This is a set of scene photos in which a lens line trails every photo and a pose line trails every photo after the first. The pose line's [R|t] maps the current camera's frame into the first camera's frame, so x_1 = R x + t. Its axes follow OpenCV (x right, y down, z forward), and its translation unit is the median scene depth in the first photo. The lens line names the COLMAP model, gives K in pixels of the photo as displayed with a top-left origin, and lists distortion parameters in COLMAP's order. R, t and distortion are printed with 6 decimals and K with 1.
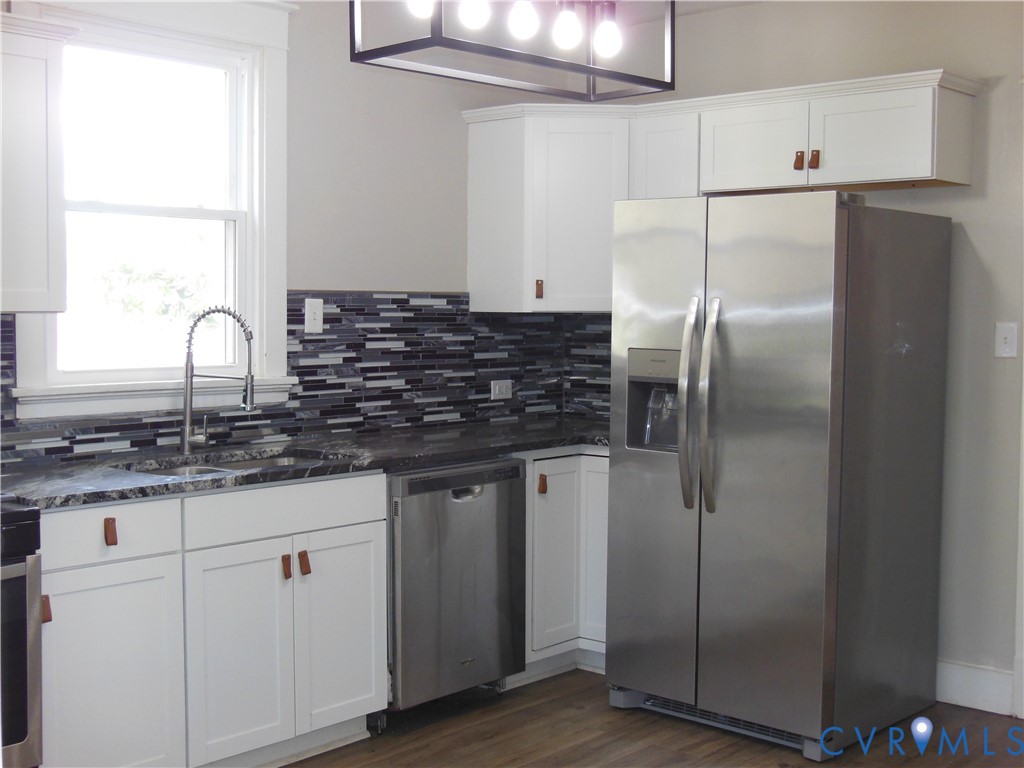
lens RADIAL K [[1326.3, 0, 479.1], [0, 1326.3, 376.7], [0, 0, 1]] dist [0.002059, 0.000000]
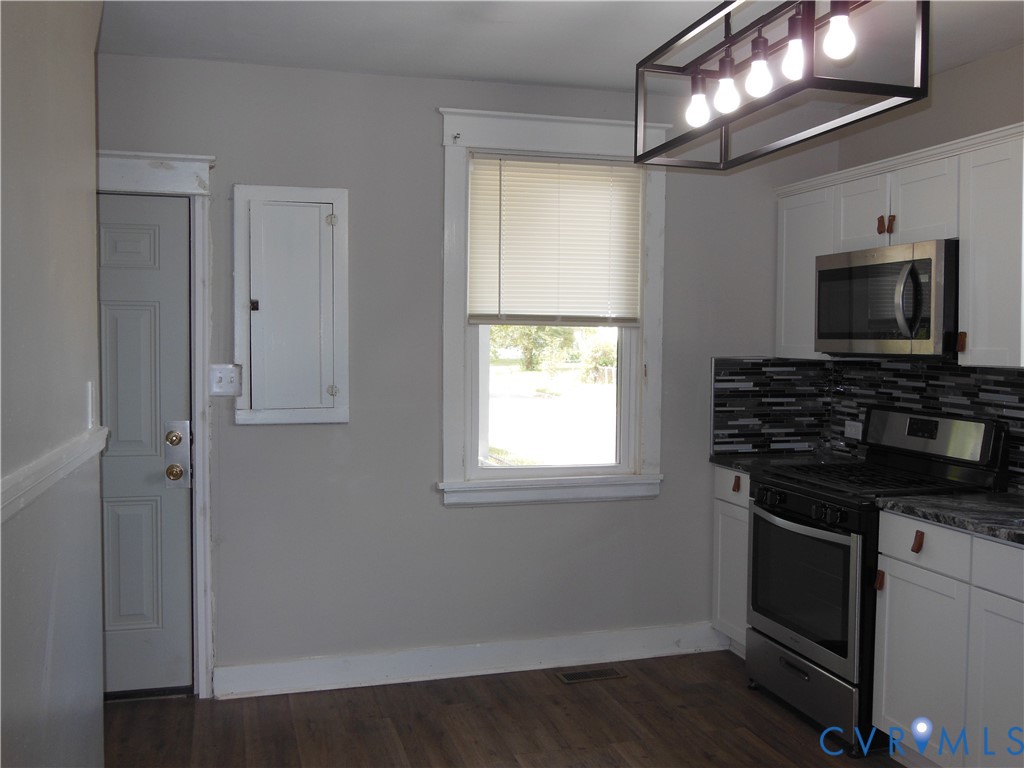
lens RADIAL K [[997.7, 0, 519.0], [0, 997.7, 360.3], [0, 0, 1]] dist [-0.015881, 0.000000]
pose [[-0.511613, 0.010390, -0.859153, 0.580992], [-0.055756, 0.997418, 0.045264, -0.060781], [0.857405, 0.071061, -0.509713, 0.925311]]
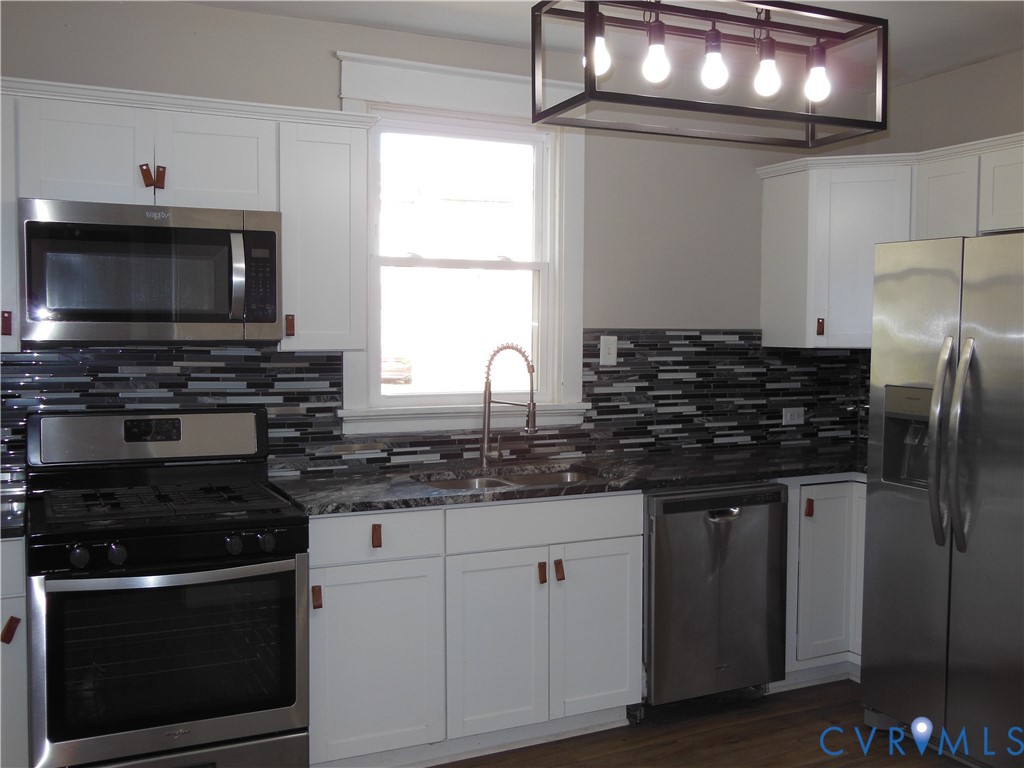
lens RADIAL K [[997.7, 0, 500.5], [0, 997.7, 379.8], [0, 0, 1]] dist [-0.015881, 0.000000]
pose [[0.927931, 0.017689, -0.372332, 0.126885], [-0.019047, 0.999819, 0.000030, -0.020555], [0.372265, 0.007064, 0.928099, 0.168789]]
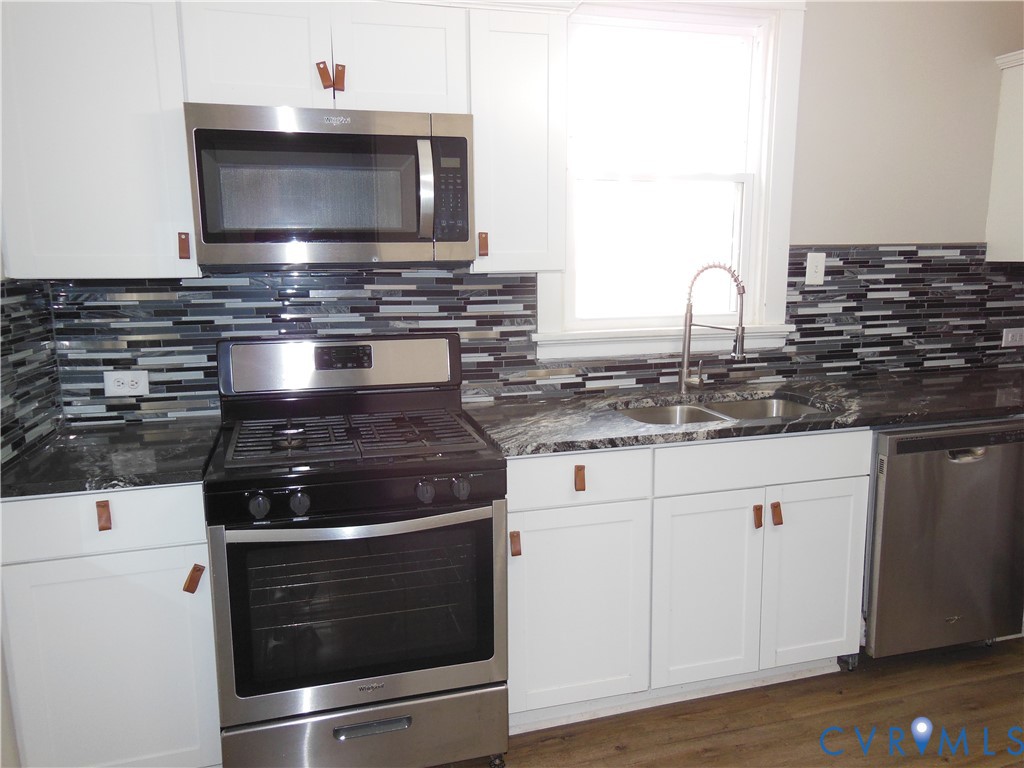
lens RADIAL K [[763.2, 0, 507.5], [0, 763.2, 387.1], [0, 0, 1]] dist [-0.005045, 0.040910]
pose [[0.852832, 0.077369, -0.516421, -0.010127], [-0.013644, 0.991927, 0.126076, -0.027700], [0.522007, -0.100475, 0.847003, 0.364012]]
